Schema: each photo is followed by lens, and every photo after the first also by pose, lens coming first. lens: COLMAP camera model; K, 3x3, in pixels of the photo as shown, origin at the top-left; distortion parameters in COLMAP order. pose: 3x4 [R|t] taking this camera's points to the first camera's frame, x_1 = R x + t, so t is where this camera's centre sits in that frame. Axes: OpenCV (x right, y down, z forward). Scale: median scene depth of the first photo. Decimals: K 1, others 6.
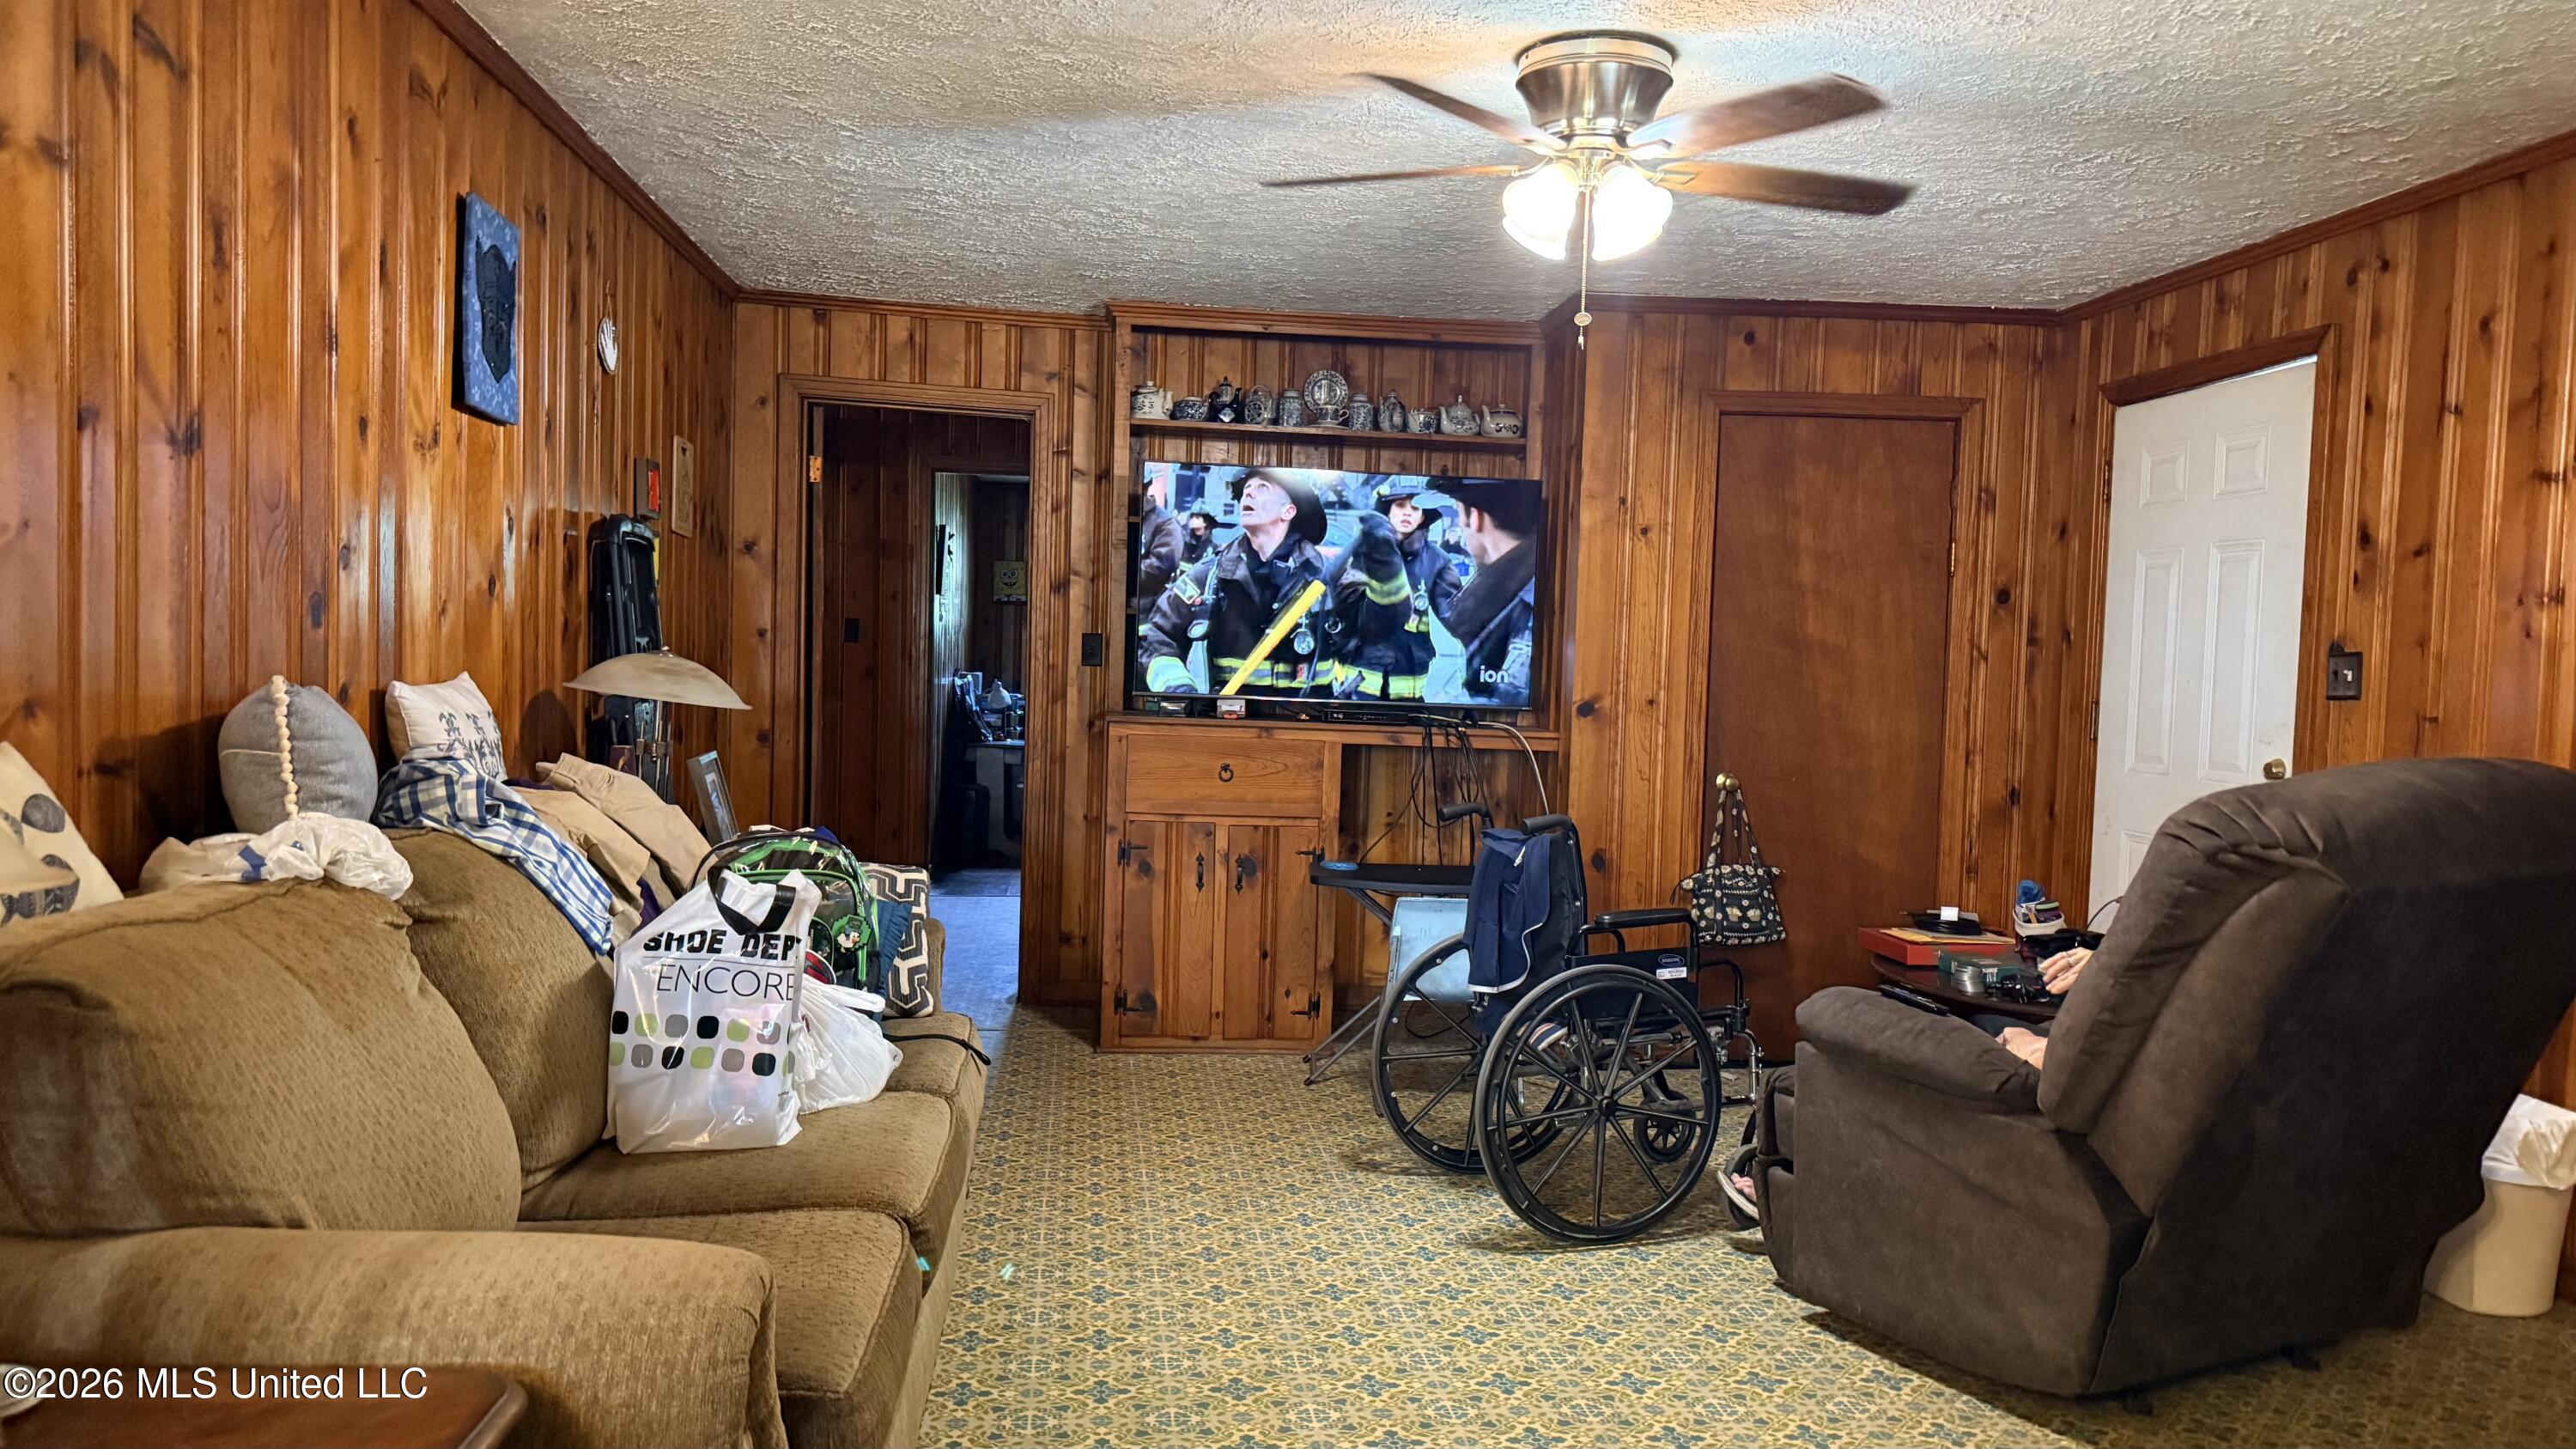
lens RADIAL K [[1826.9, 0, 1286.7], [0, 1826.9, 731.9], [0, 0, 1]] dist [0.008286, -0.000041]
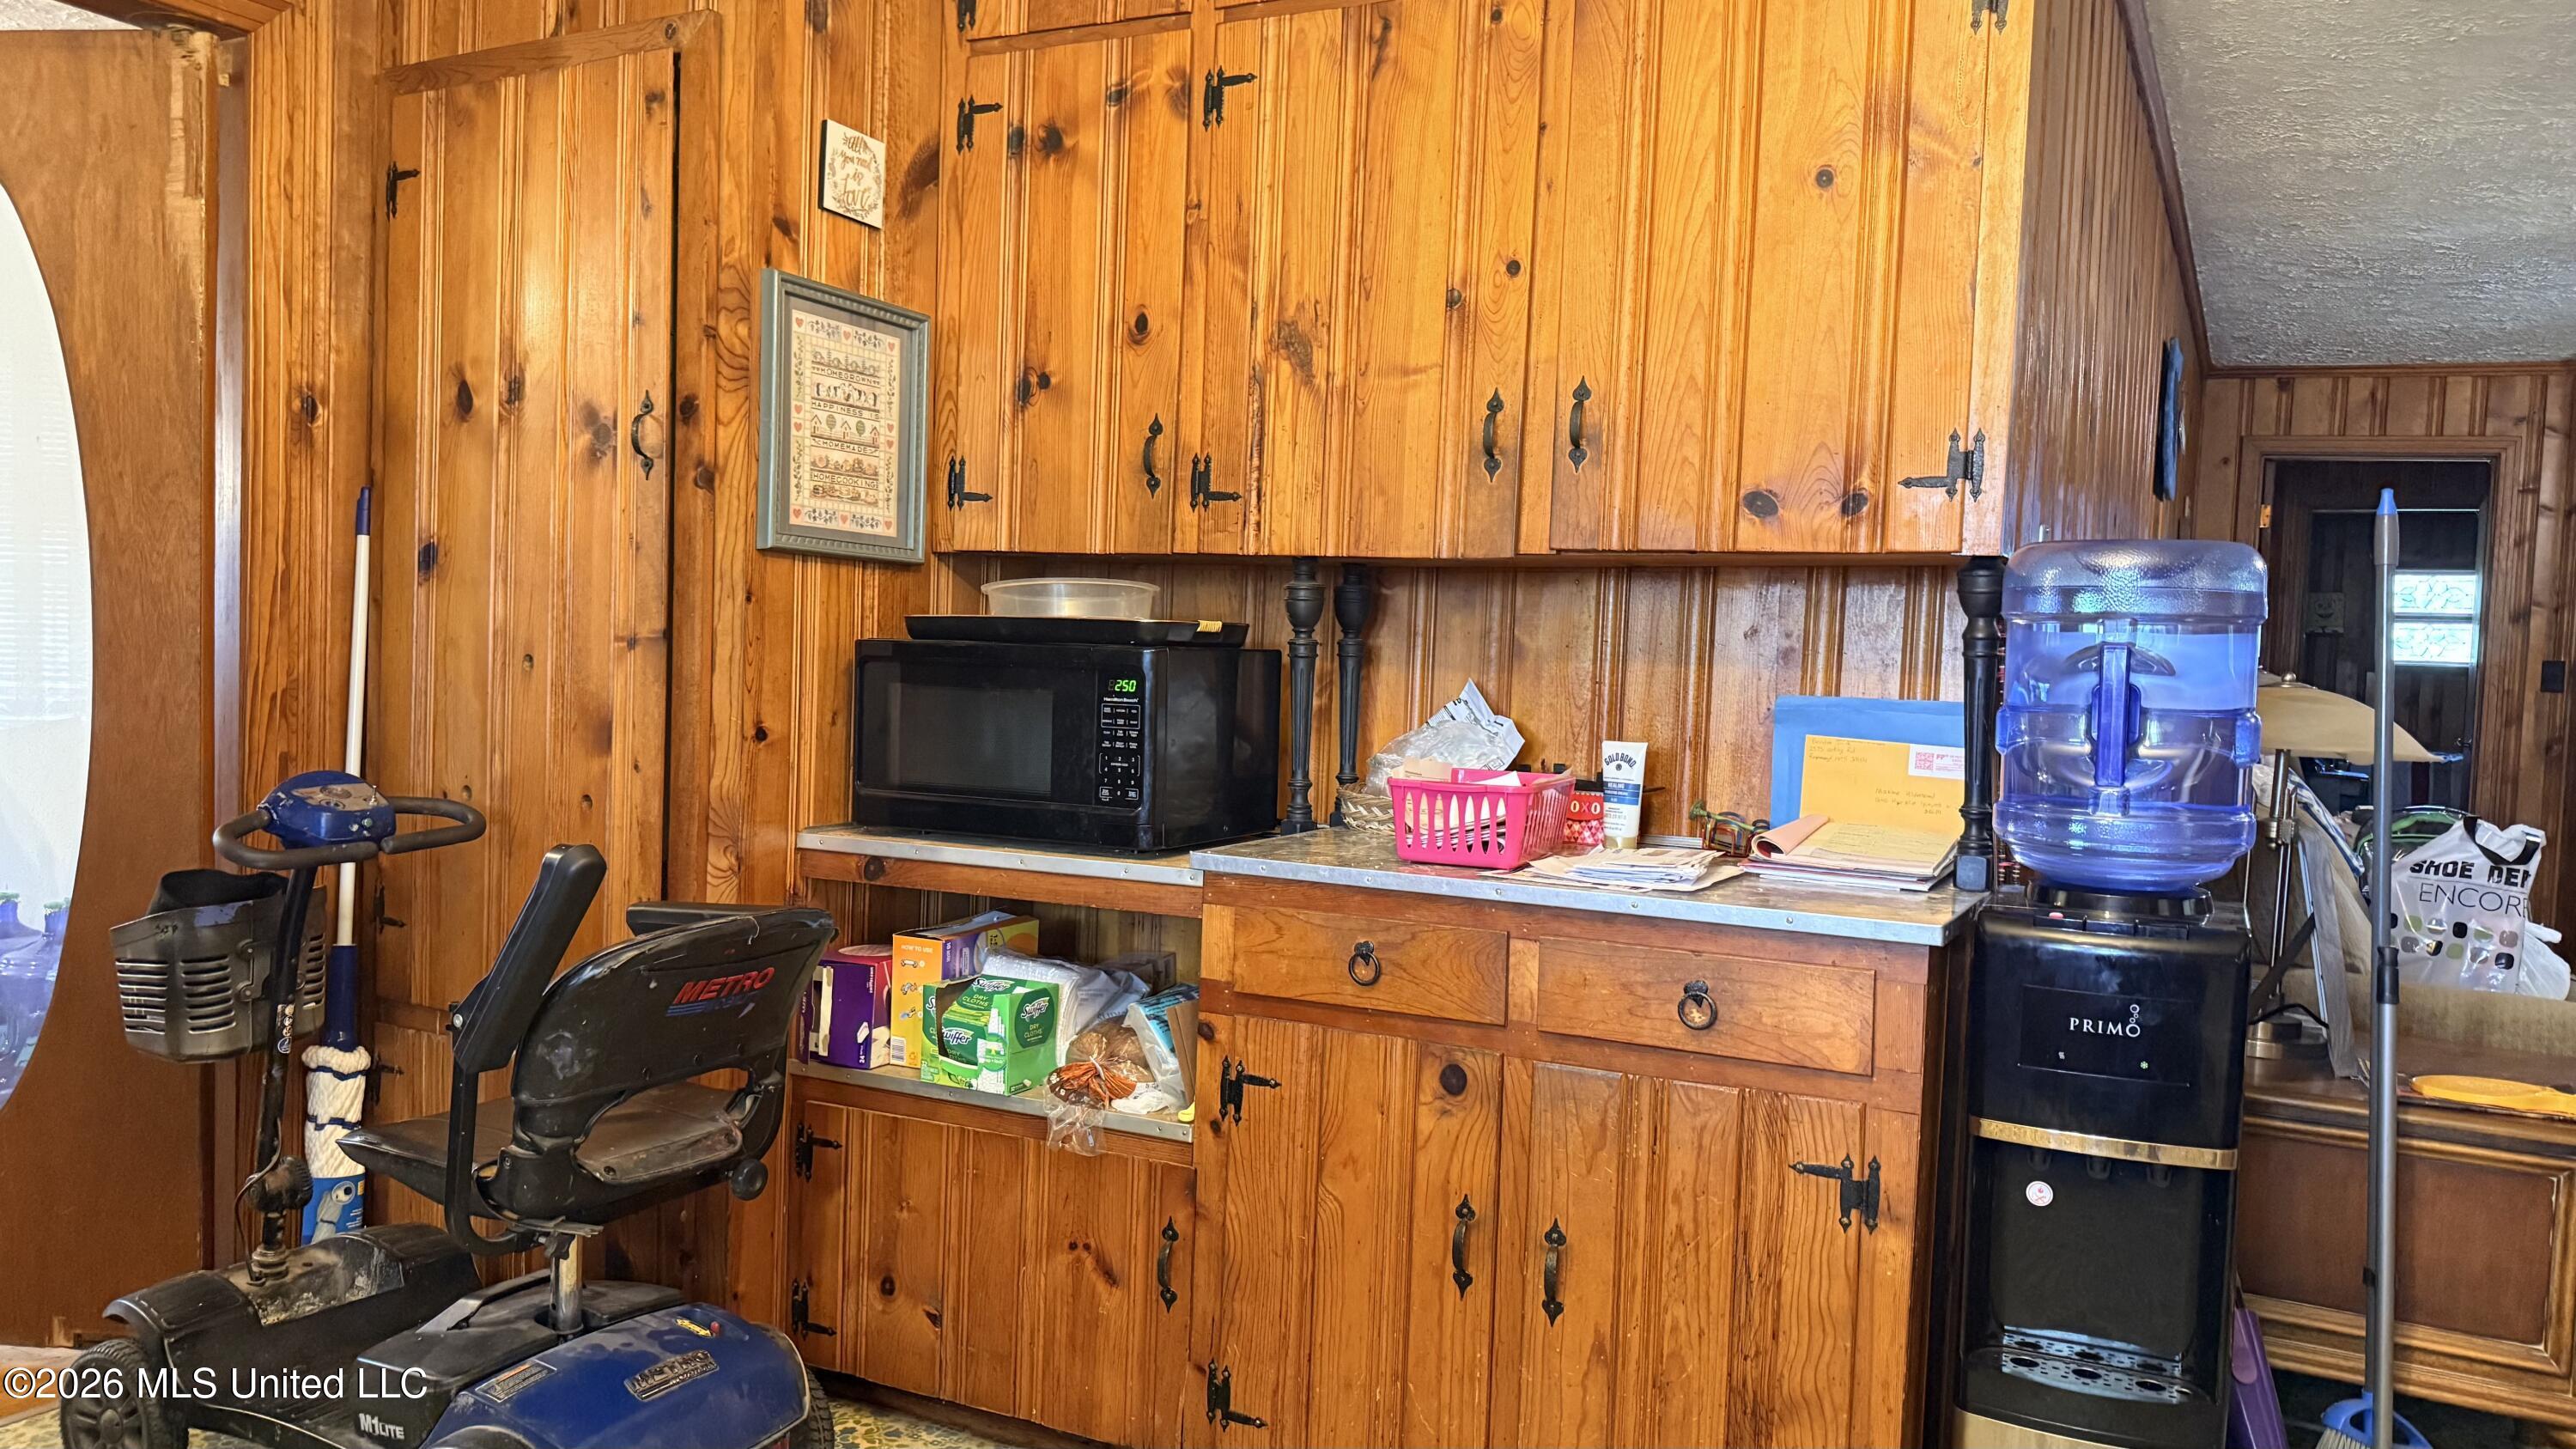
lens RADIAL K [[1826.9, 0, 1285.3], [0, 1826.9, 707.6], [0, 0, 1]] dist [0.008286, -0.000041]
pose [[0.819961, 0.019155, -0.572099, -0.105992], [-0.036951, 0.999127, -0.019506, 0.021124], [0.571225, 0.037134, 0.819953, -0.290654]]
